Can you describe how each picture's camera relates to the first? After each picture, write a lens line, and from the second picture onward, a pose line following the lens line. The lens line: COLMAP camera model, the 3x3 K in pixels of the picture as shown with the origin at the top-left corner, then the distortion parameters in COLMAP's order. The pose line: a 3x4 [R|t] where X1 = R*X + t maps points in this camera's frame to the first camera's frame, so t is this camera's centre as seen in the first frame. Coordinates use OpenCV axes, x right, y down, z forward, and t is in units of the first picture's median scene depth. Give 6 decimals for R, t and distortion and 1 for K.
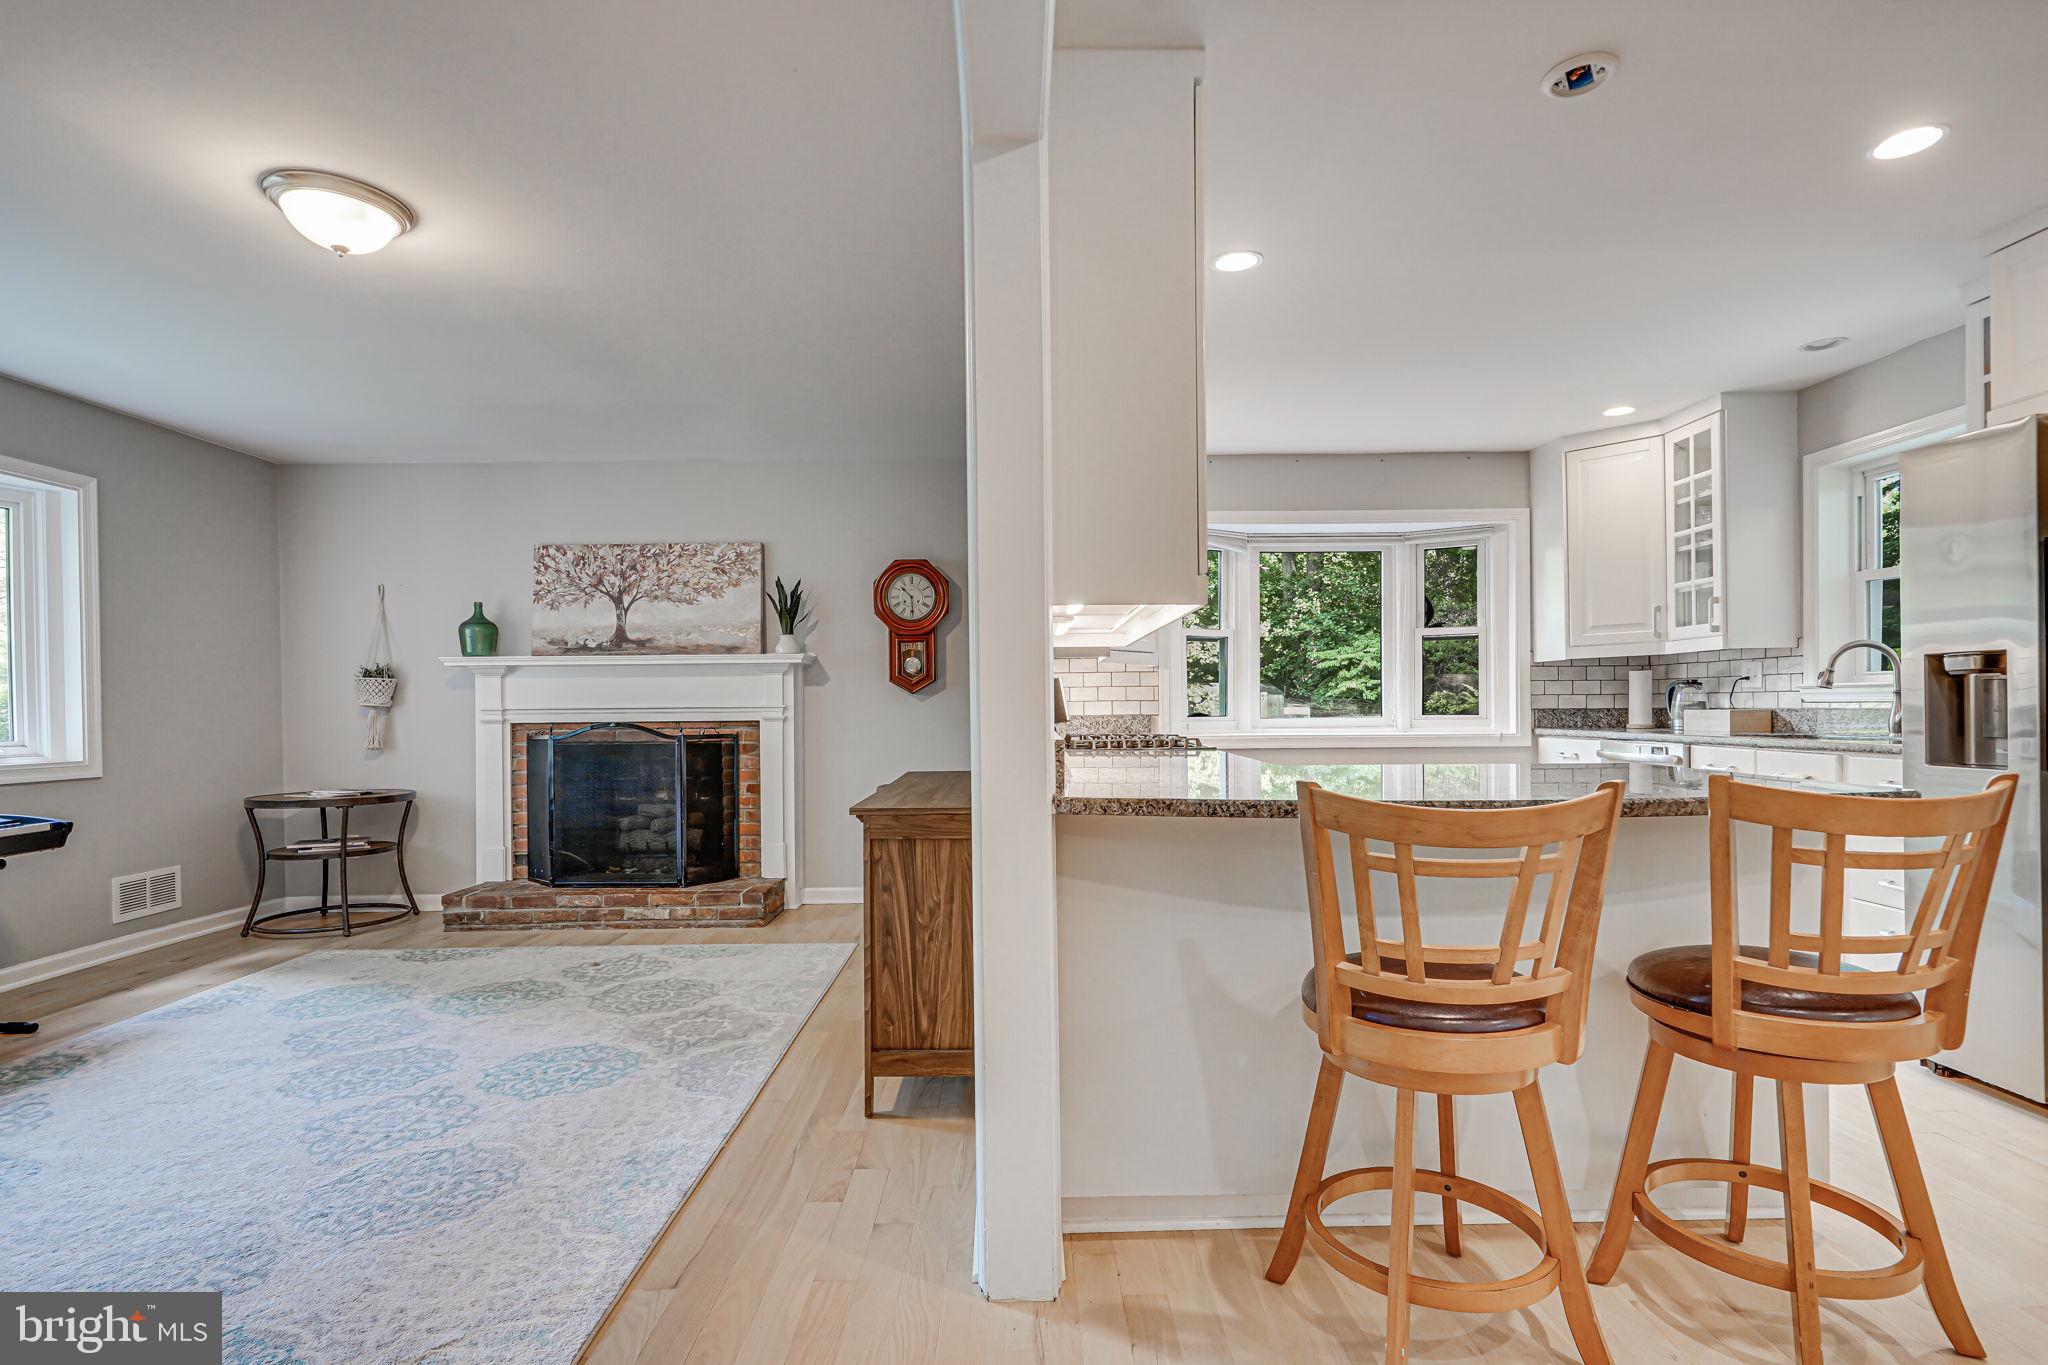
lens RADIAL K [[1016.1, 0, 1033.5], [0, 1016.1, 708.8], [0, 0, 1]] dist [0.005256, 0.000753]
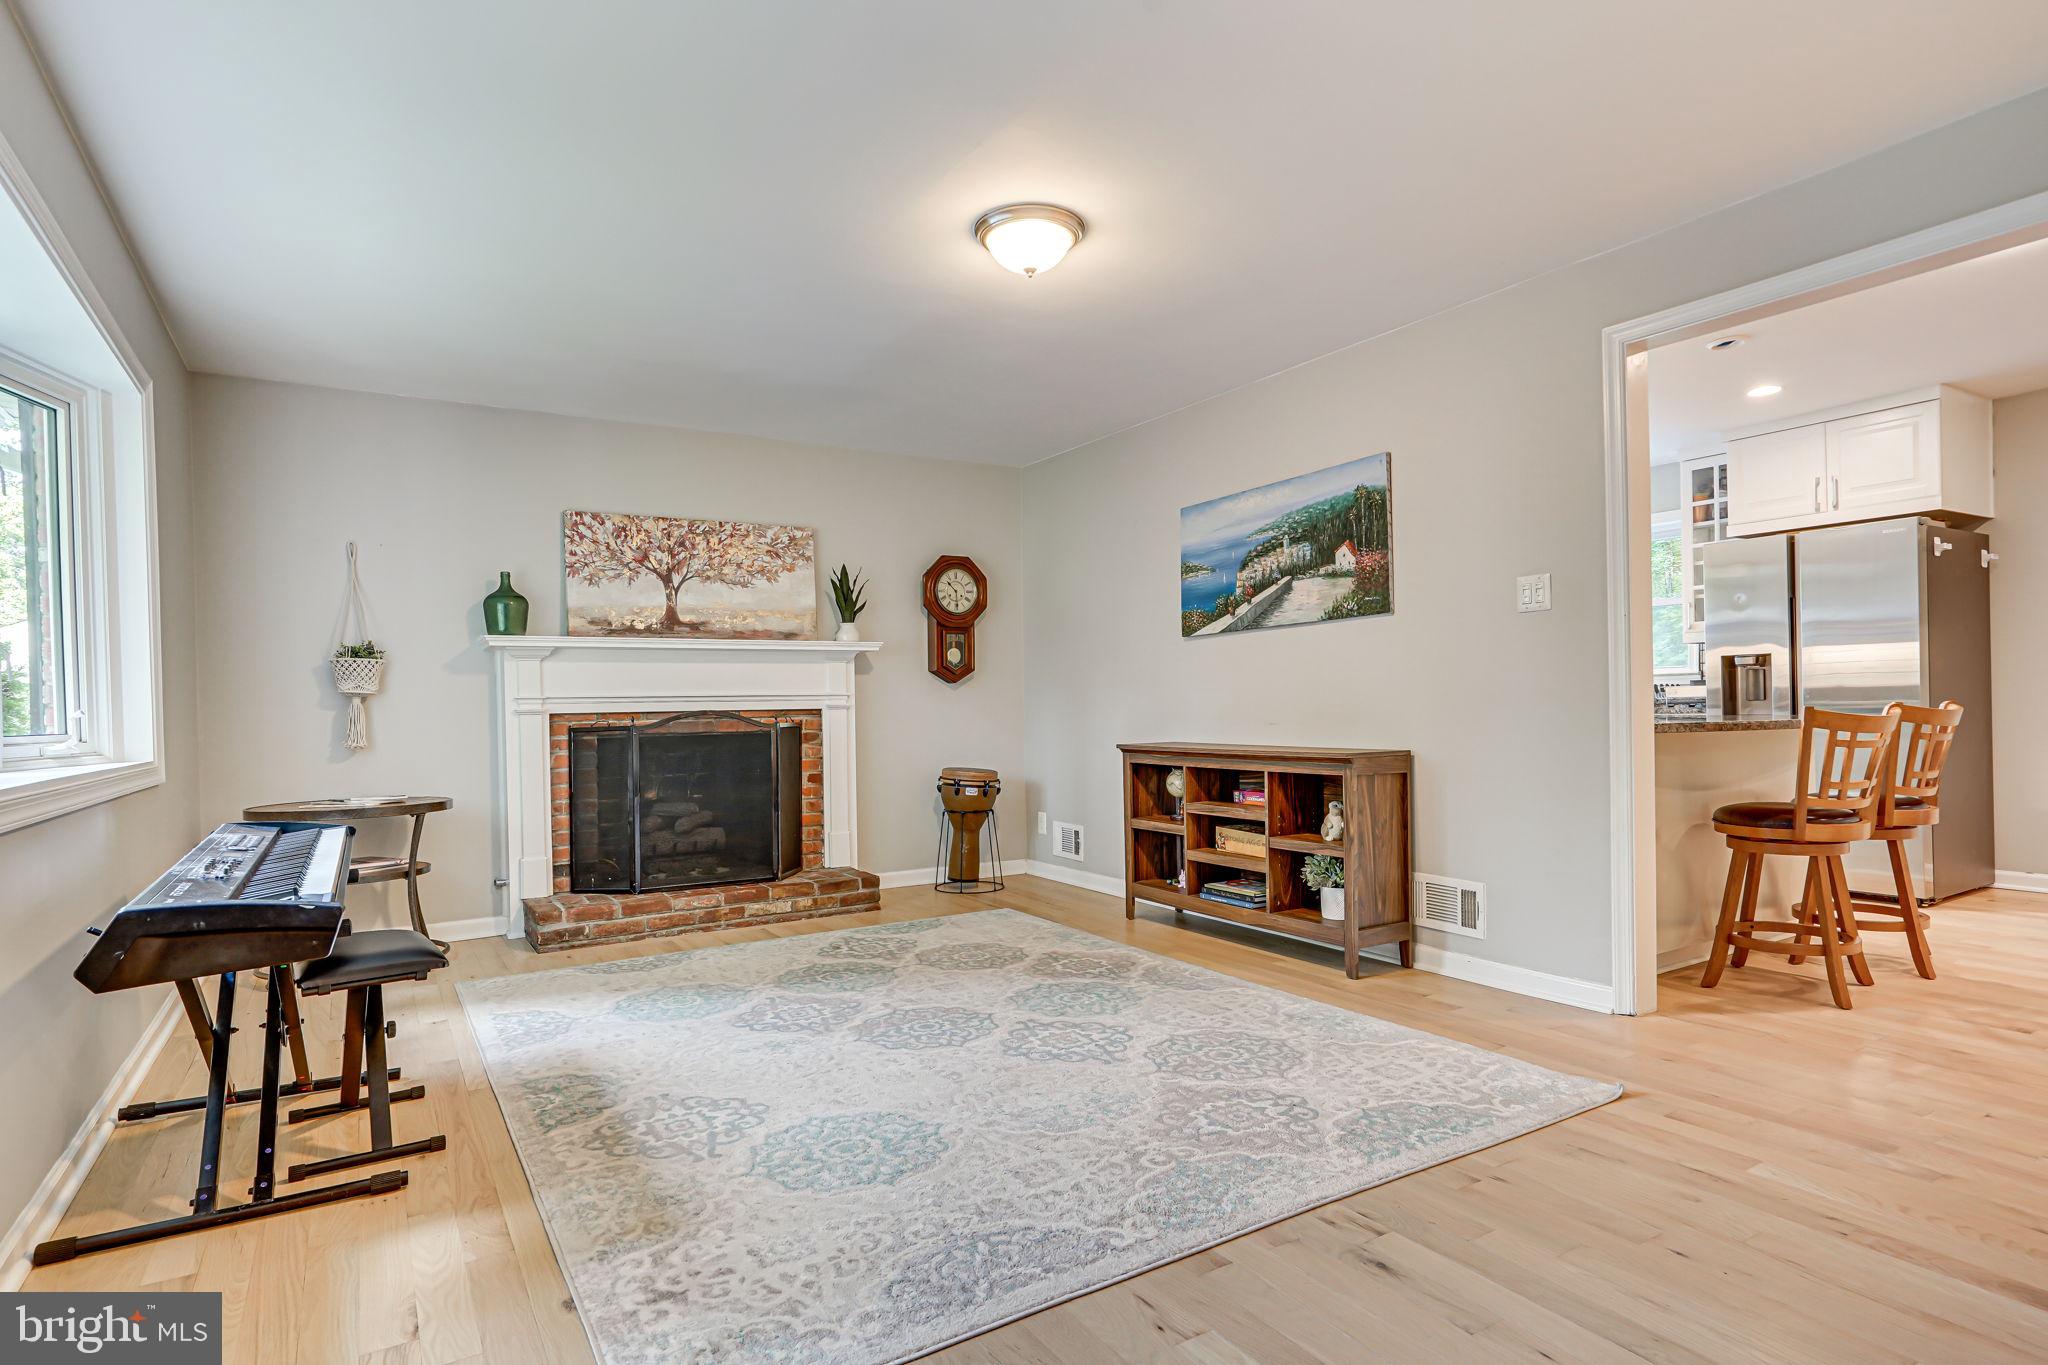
lens RADIAL K [[1093.2, 0, 1044.0], [0, 1093.2, 708.7], [0, 0, 1]] dist [0.001554, 0.000897]
pose [[0.844269, -0.006595, 0.535879, -0.715309], [0.012400, 0.999897, -0.007231, 0.023748], [-0.535776, 0.012750, 0.844264, -0.012833]]
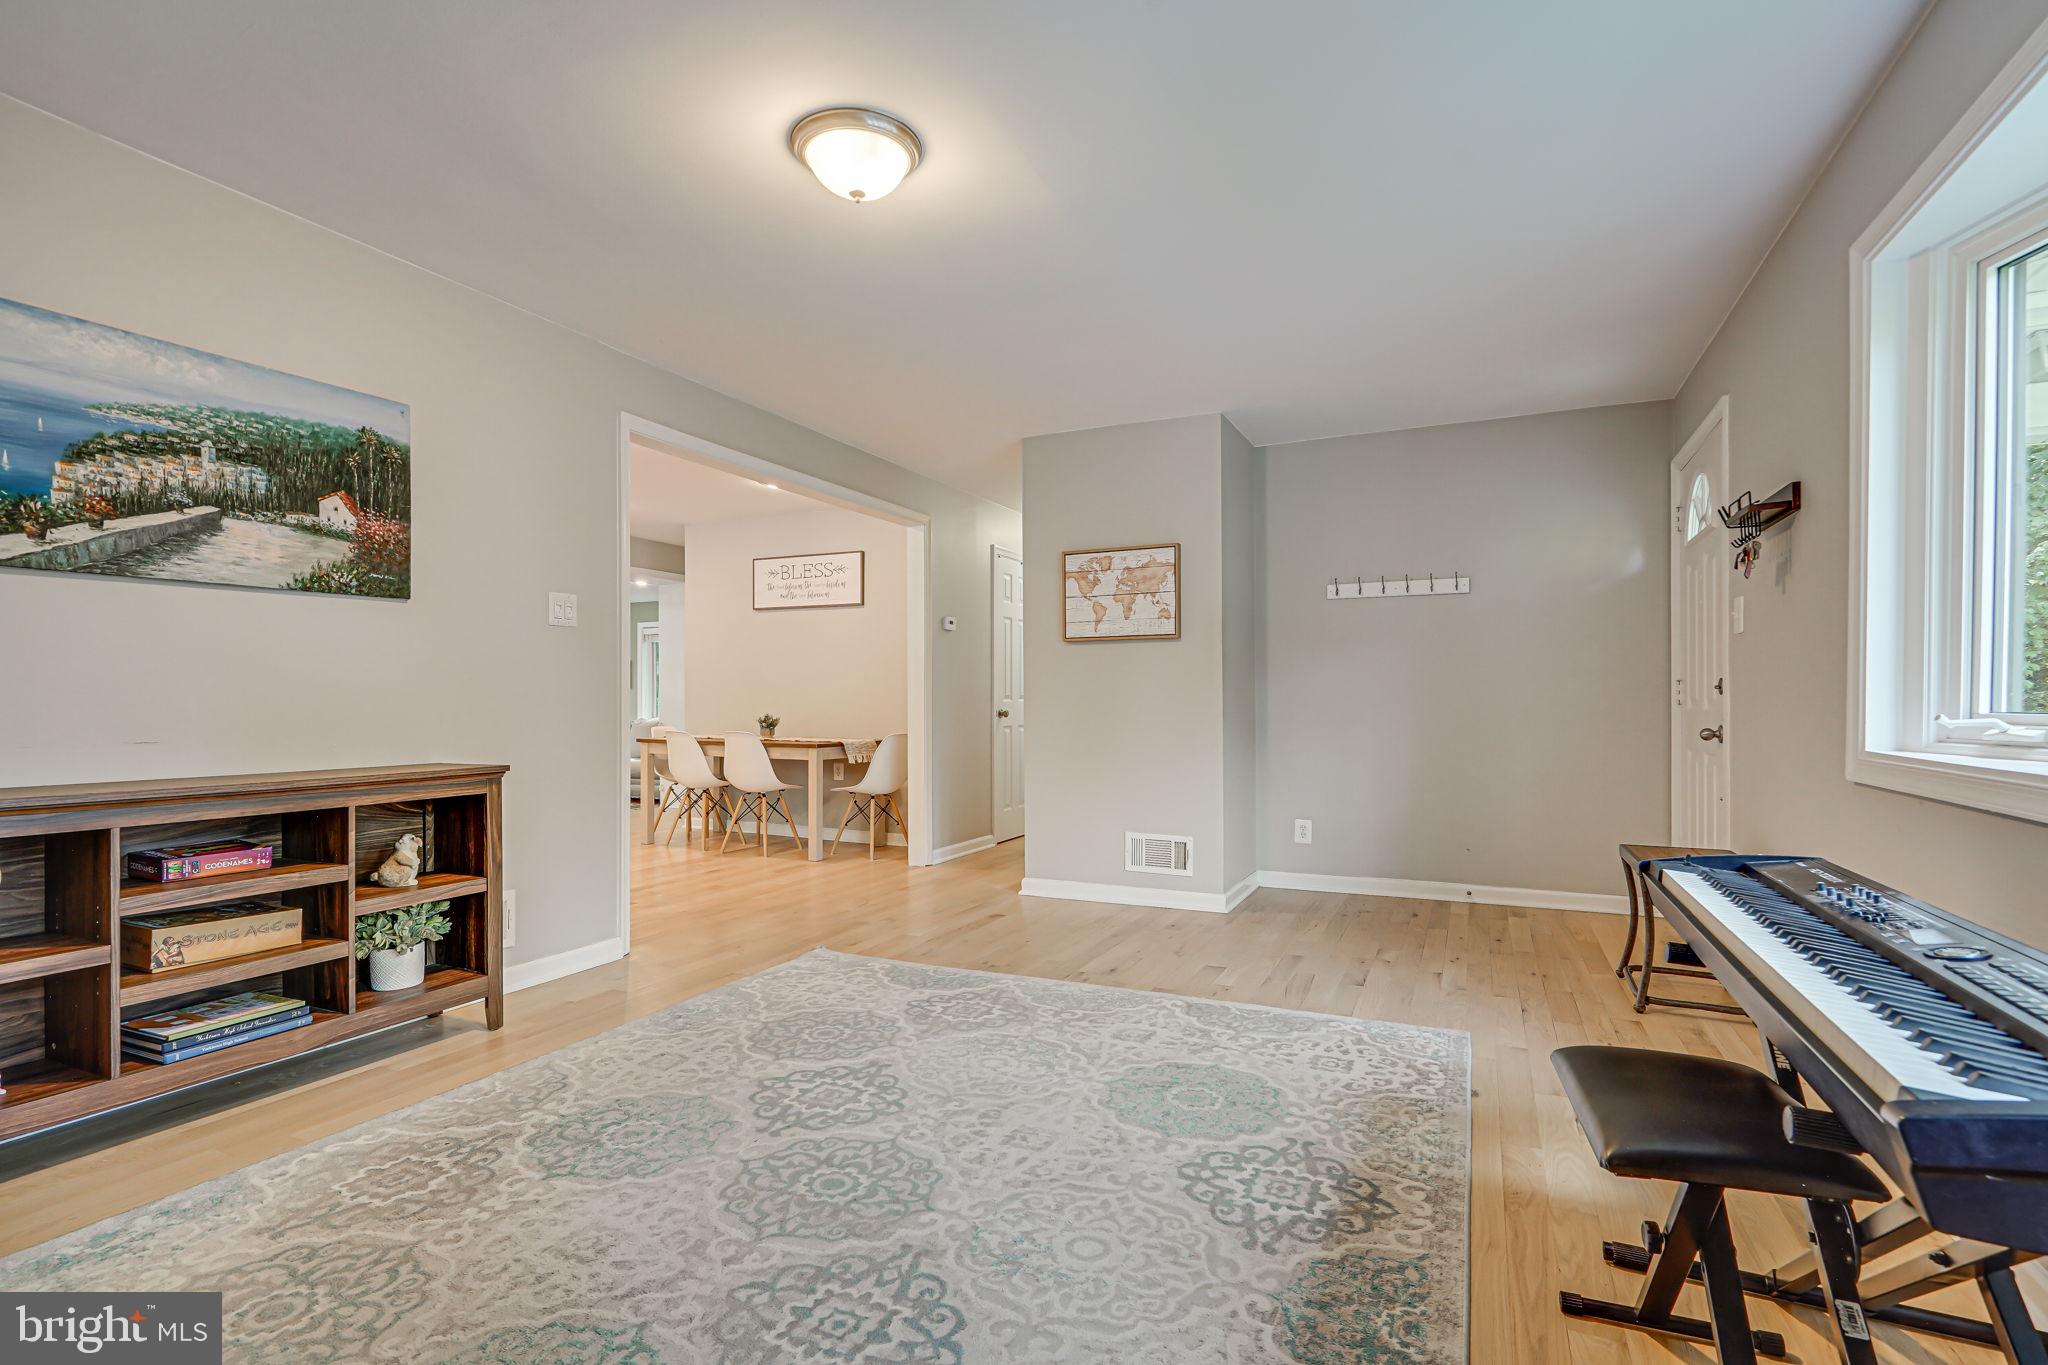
lens RADIAL K [[950.8, 0, 1028.6], [0, 950.8, 707.4], [0, 0, 1]] dist [0.001594, 0.000262]
pose [[-0.905188, 0.008707, 0.424923, -0.653838], [0.012844, 0.999894, 0.006873, 0.016772], [-0.424818, 0.011679, -0.905203, 0.952246]]
